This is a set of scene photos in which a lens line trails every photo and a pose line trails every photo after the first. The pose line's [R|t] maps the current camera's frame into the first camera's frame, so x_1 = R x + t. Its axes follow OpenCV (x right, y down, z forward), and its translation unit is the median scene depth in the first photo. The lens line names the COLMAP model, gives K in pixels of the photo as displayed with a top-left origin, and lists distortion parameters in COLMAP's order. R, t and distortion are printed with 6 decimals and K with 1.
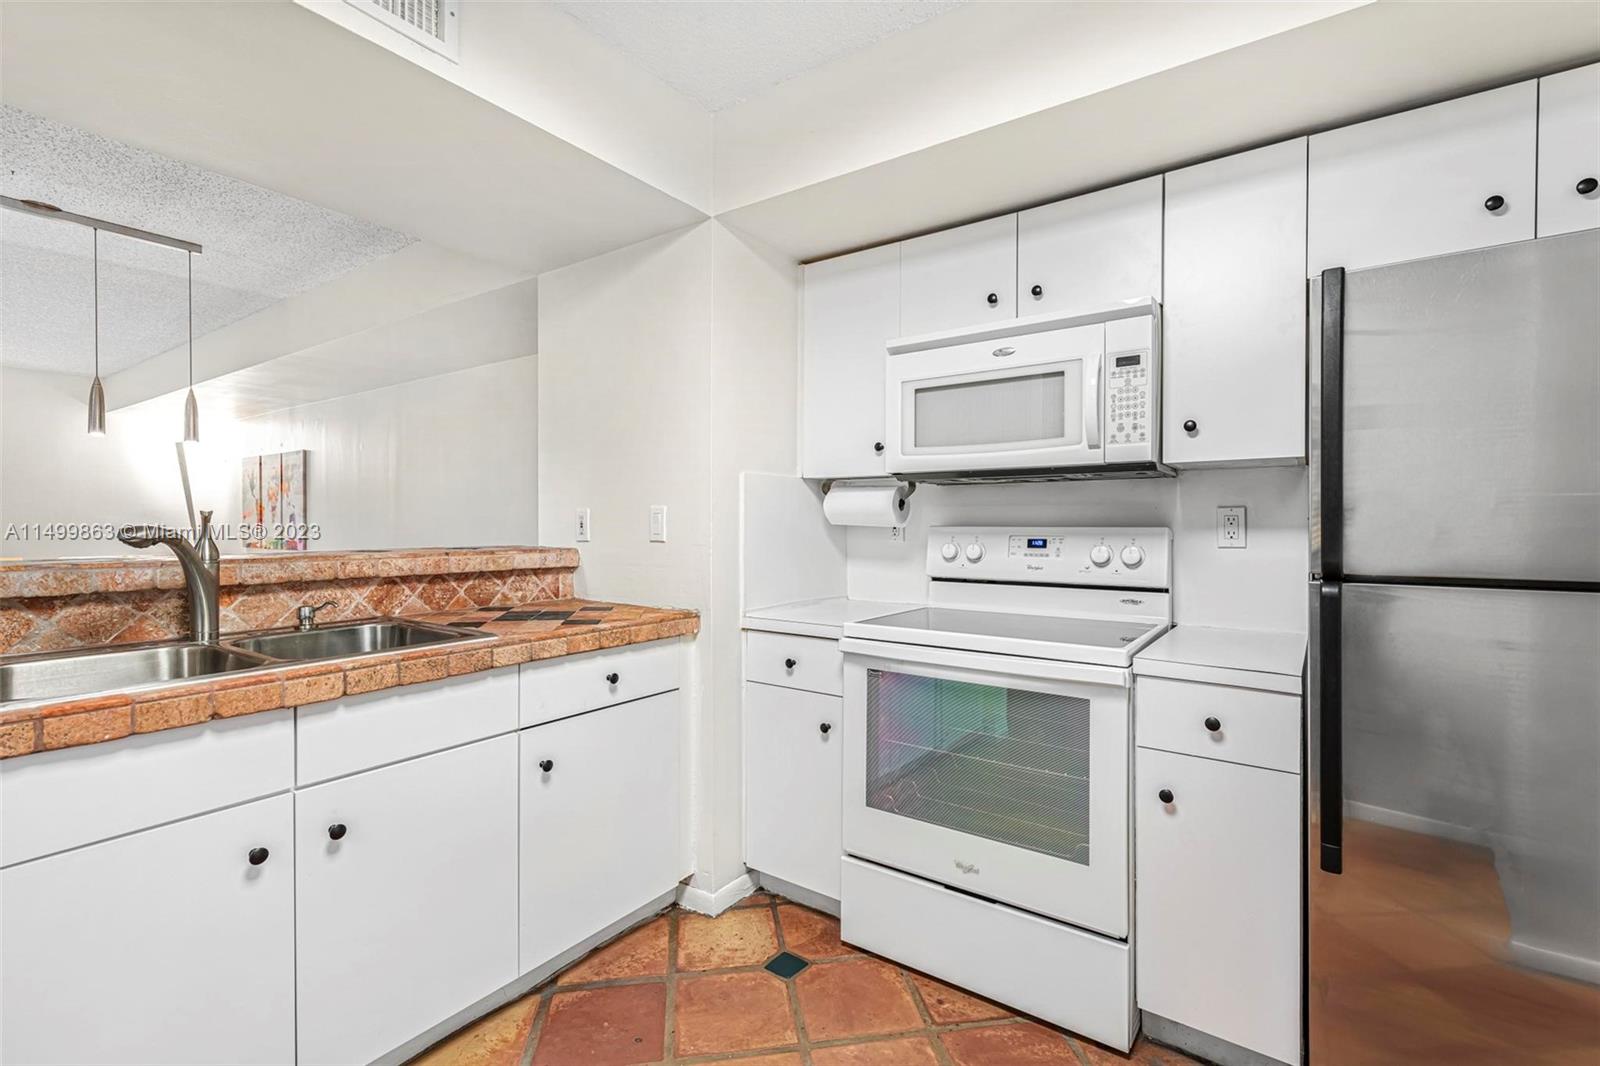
lens RADIAL K [[711.5, 0, 803.5], [0, 711.5, 529.7], [0, 0, 1]] dist [0.016926, -0.000828]
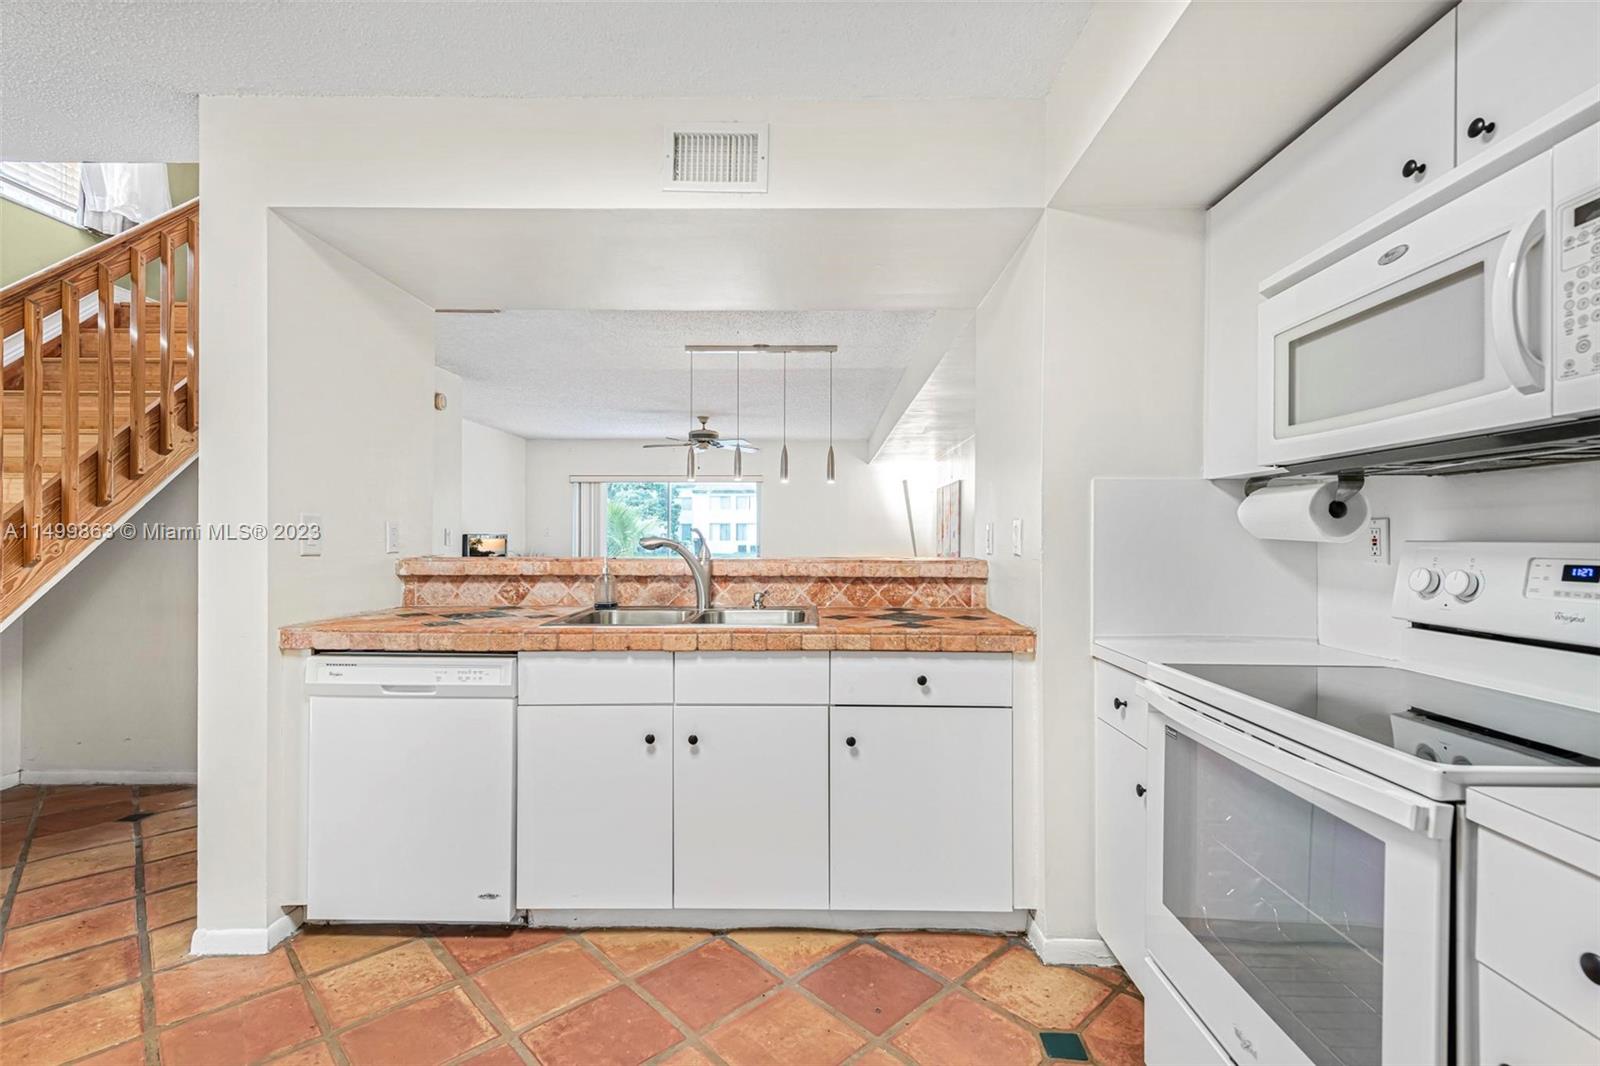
lens RADIAL K [[709.6, 0, 813.3], [0, 709.6, 537.5], [0, 0, 1]] dist [0.015902, -0.000566]
pose [[0.574452, 0.000338, -0.818539, 0.494278], [-0.011264, 0.999908, -0.007491, 0.003165], [0.818461, 0.013523, 0.574403, 0.237985]]
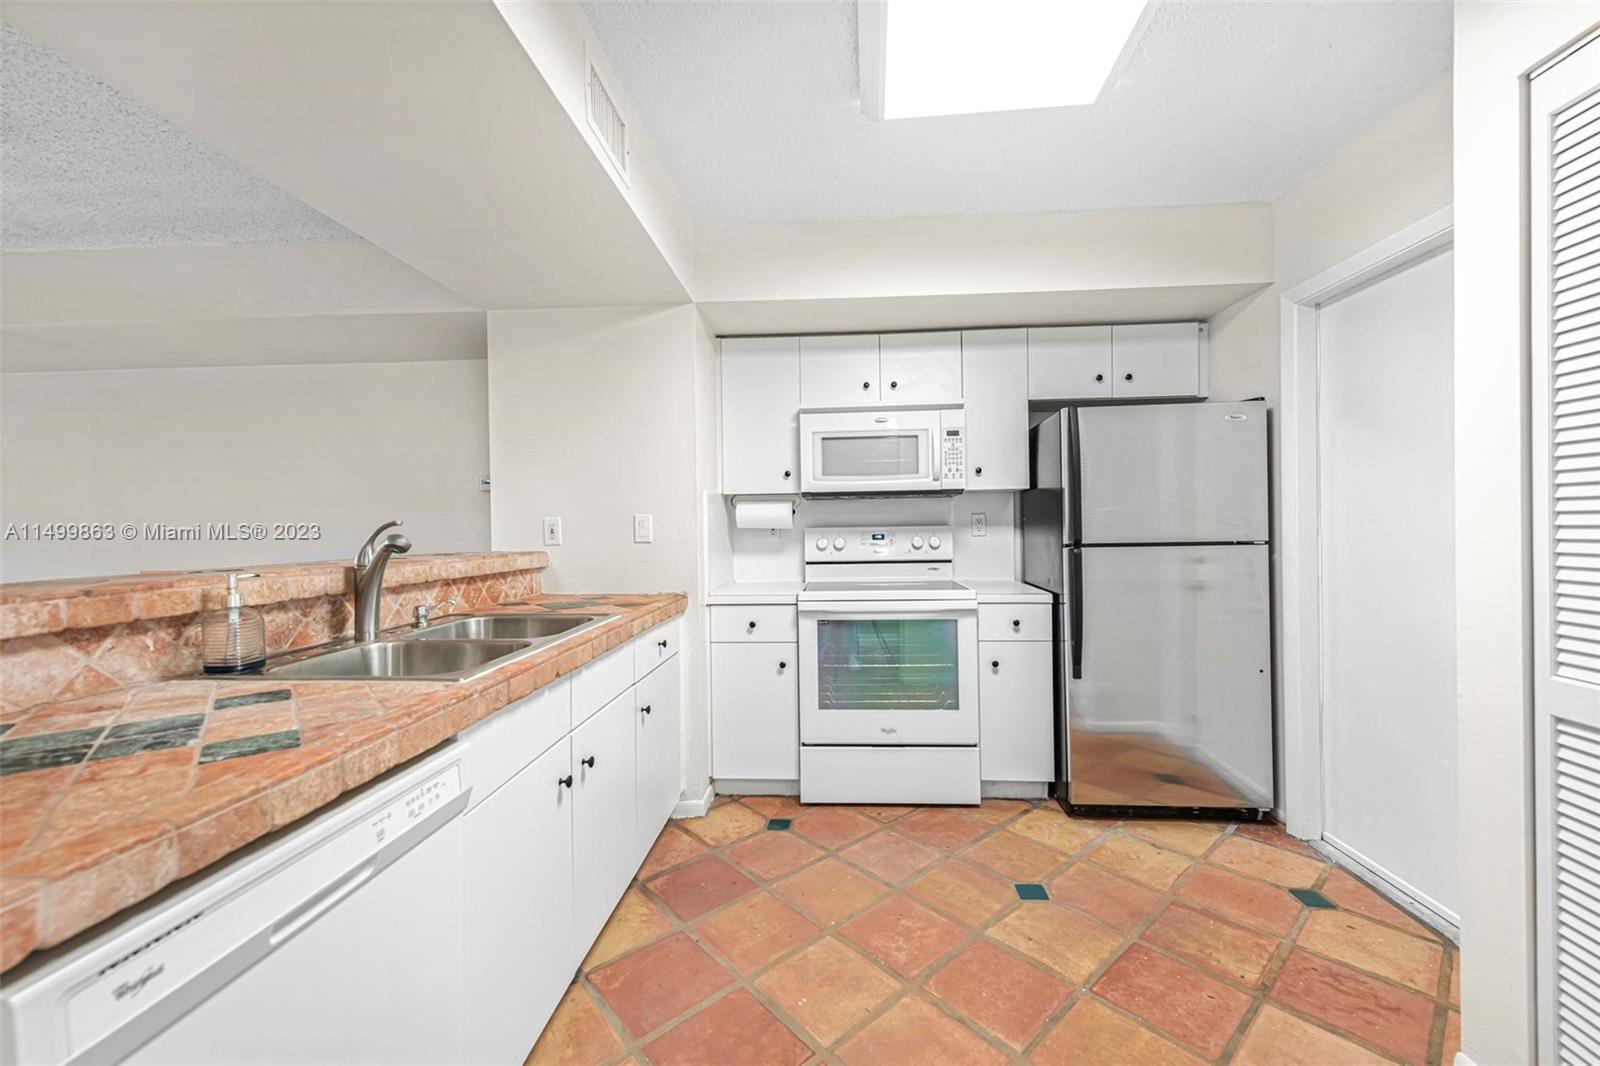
lens RADIAL K [[626.8, 0, 800.0], [0, 626.8, 533.0], [0, 0, 1]] dist [0.025288, -0.007579]
pose [[0.853406, -0.019873, 0.520868, -0.631604], [0.021538, 0.999764, 0.002856, 0.002673], [-0.520802, 0.008782, 0.853632, -0.134436]]
